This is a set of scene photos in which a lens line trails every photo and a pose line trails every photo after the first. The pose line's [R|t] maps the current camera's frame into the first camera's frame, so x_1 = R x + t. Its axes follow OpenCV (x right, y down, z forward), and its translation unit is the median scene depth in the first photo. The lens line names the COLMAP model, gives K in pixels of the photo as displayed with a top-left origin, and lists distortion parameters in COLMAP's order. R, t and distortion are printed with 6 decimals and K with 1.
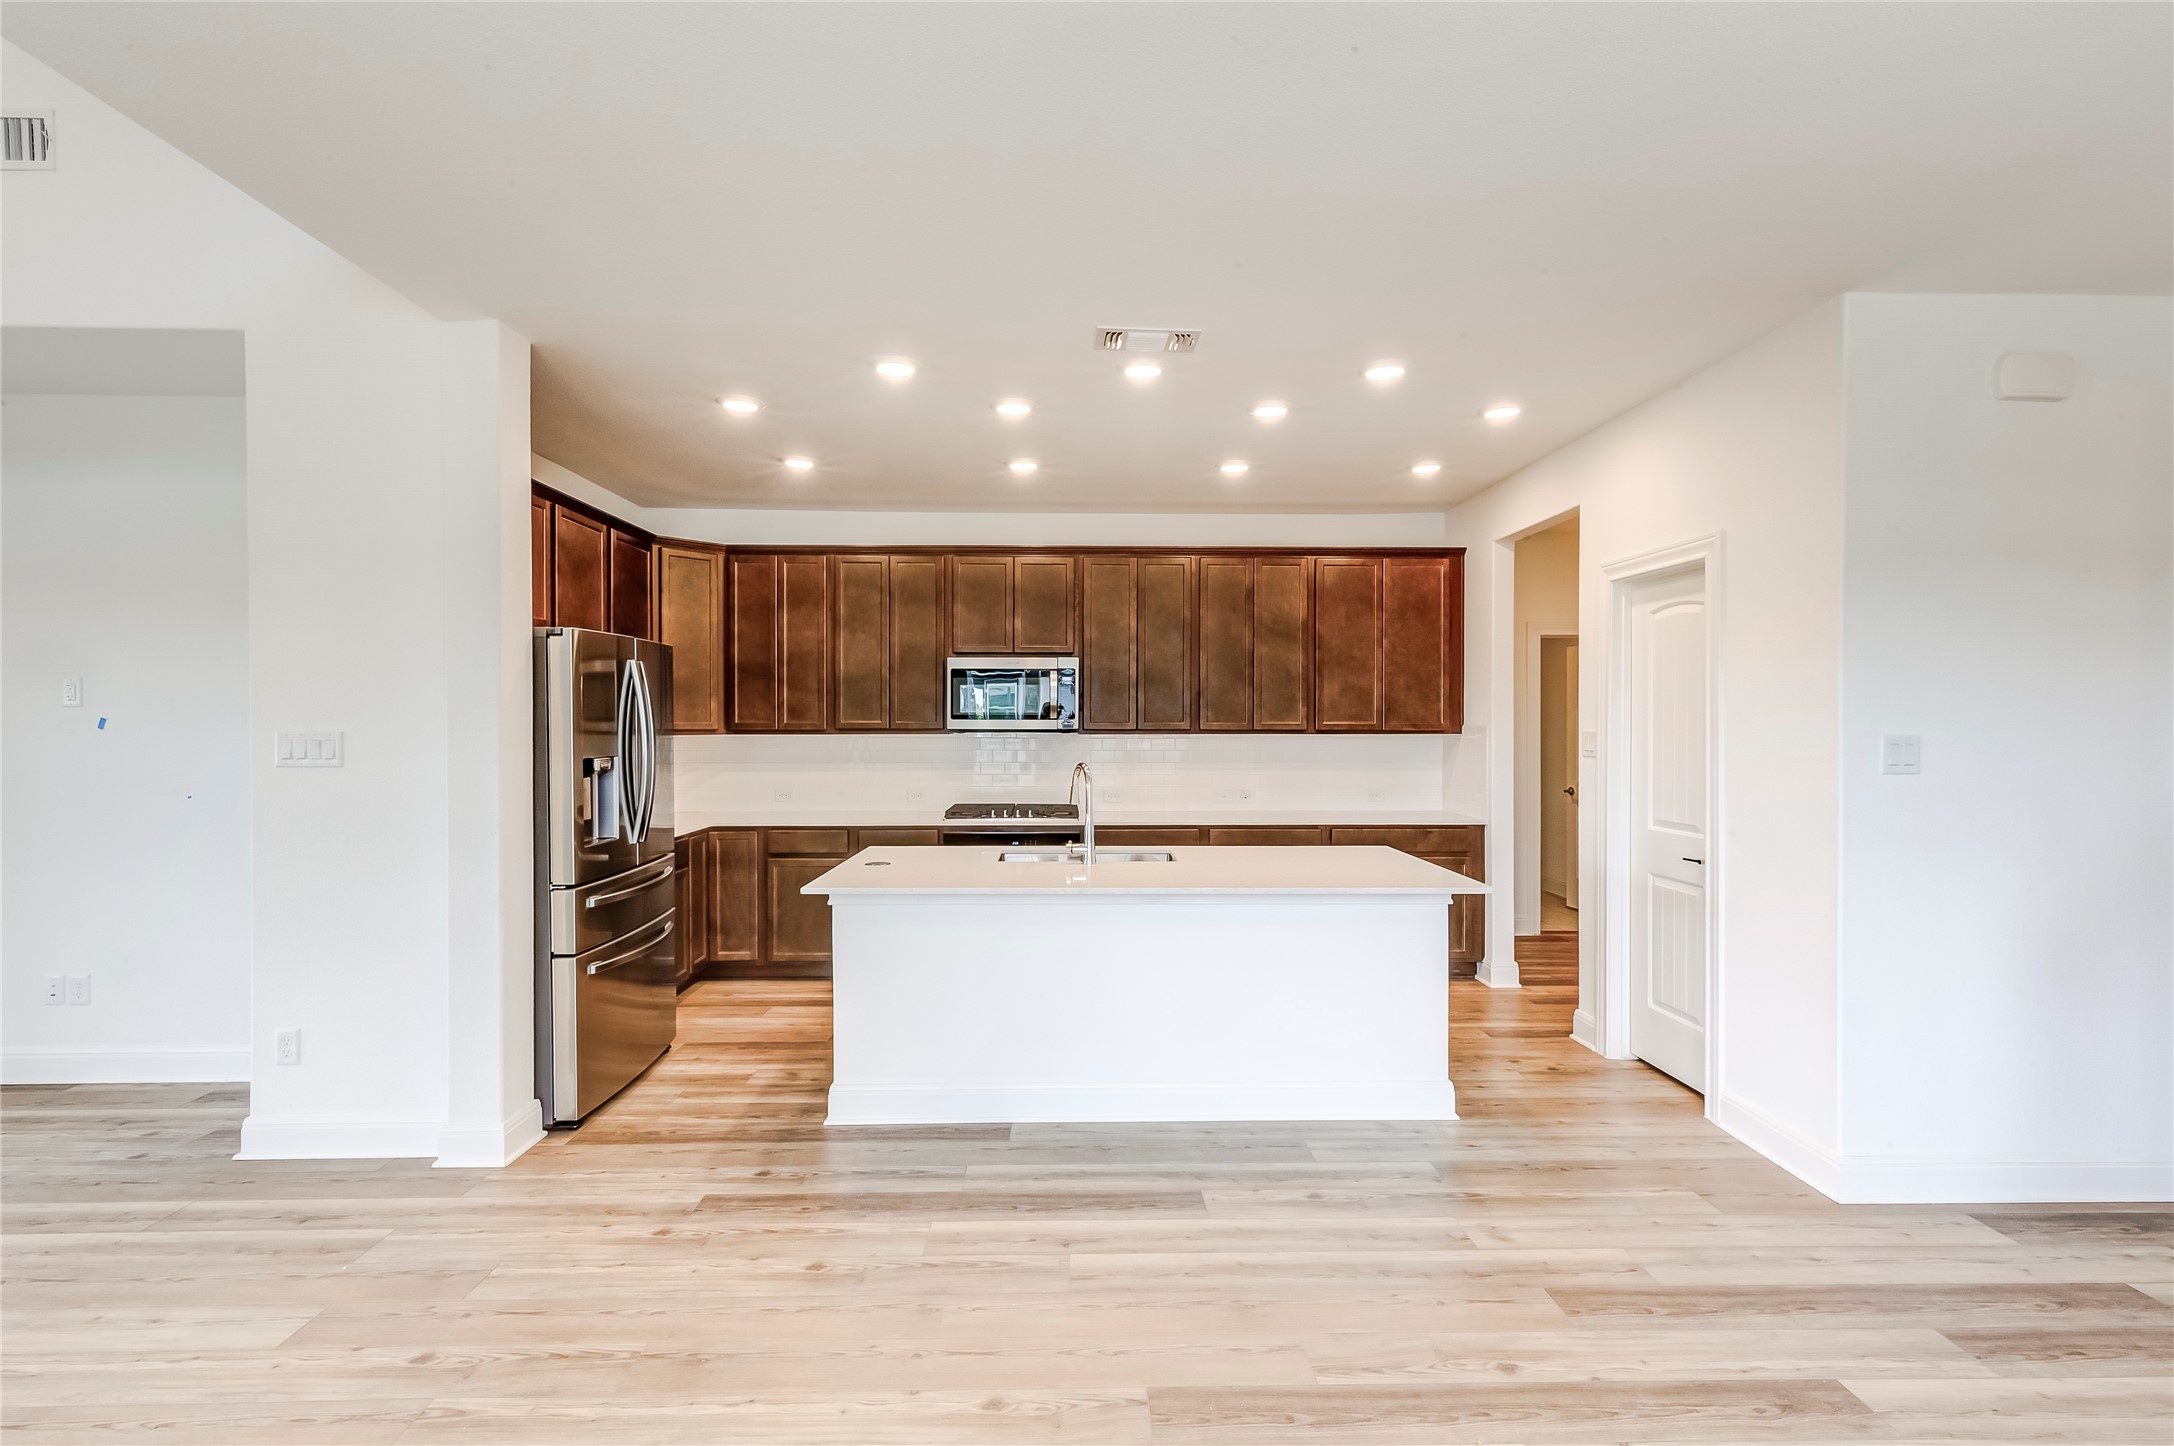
lens RADIAL K [[989.7, 0, 1087.6], [0, 989.7, 725.2], [0, 0, 1]] dist [0.007121, -0.000607]
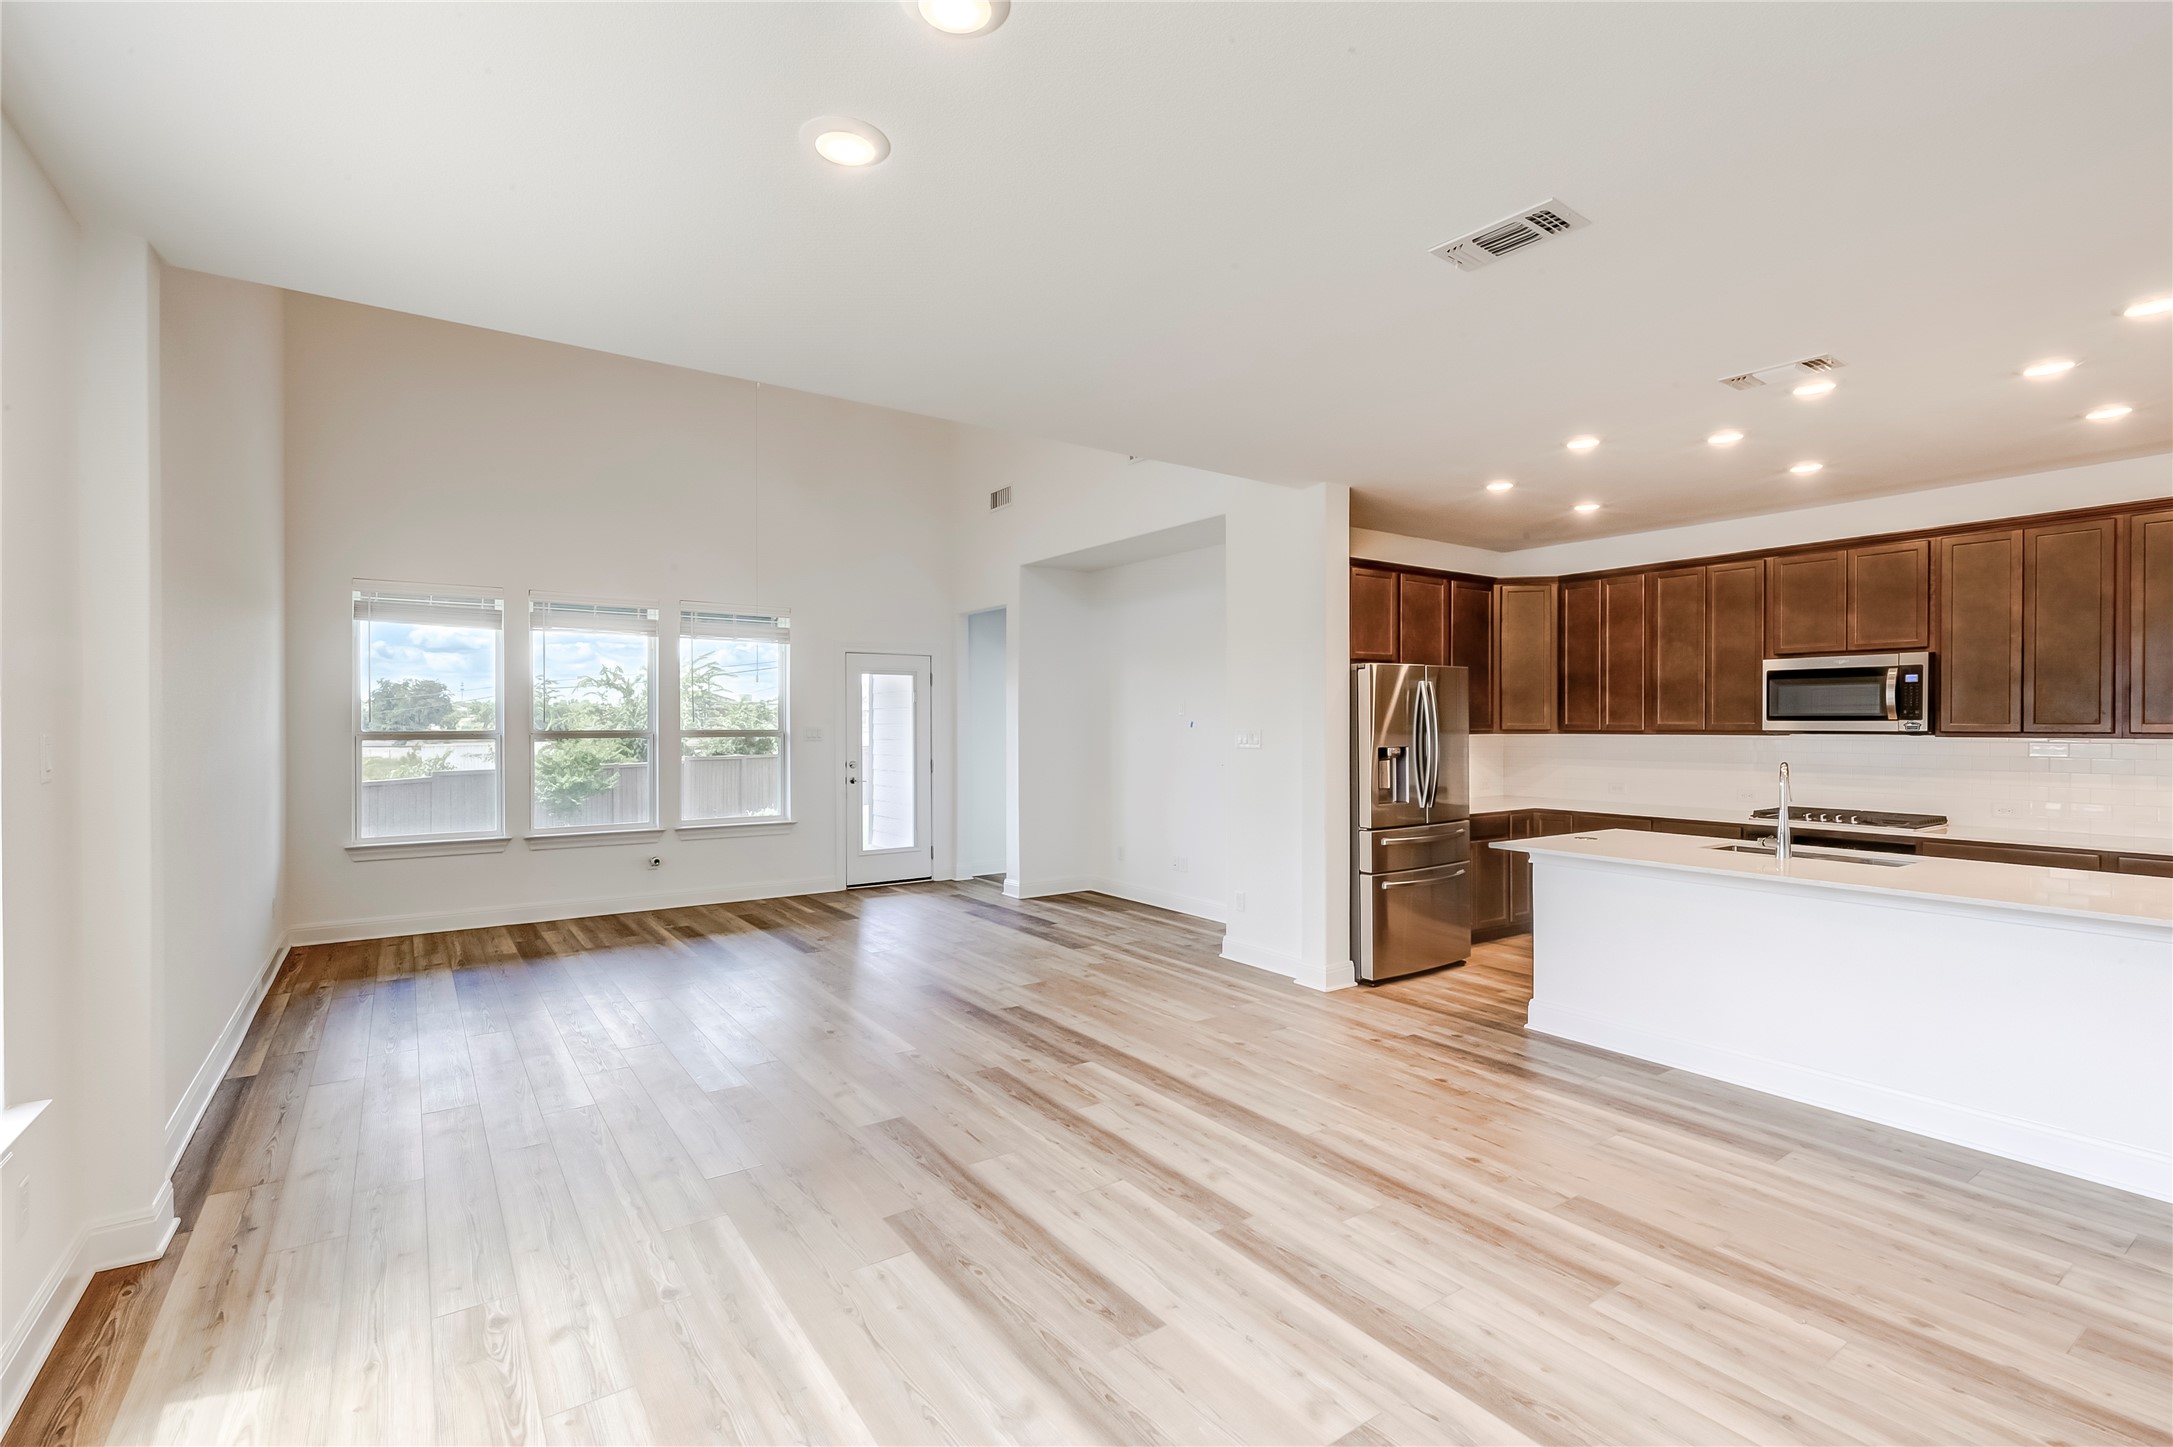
lens RADIAL K [[989.3, 0, 1087.1], [0, 989.3, 726.4], [0, 0, 1]] dist [0.007121, -0.000607]
pose [[0.550748, 0.001777, -0.834670, 0.528002], [-0.002107, 0.999998, 0.000738, 0.000575], [0.834669, 0.001352, 0.550750, -0.224403]]
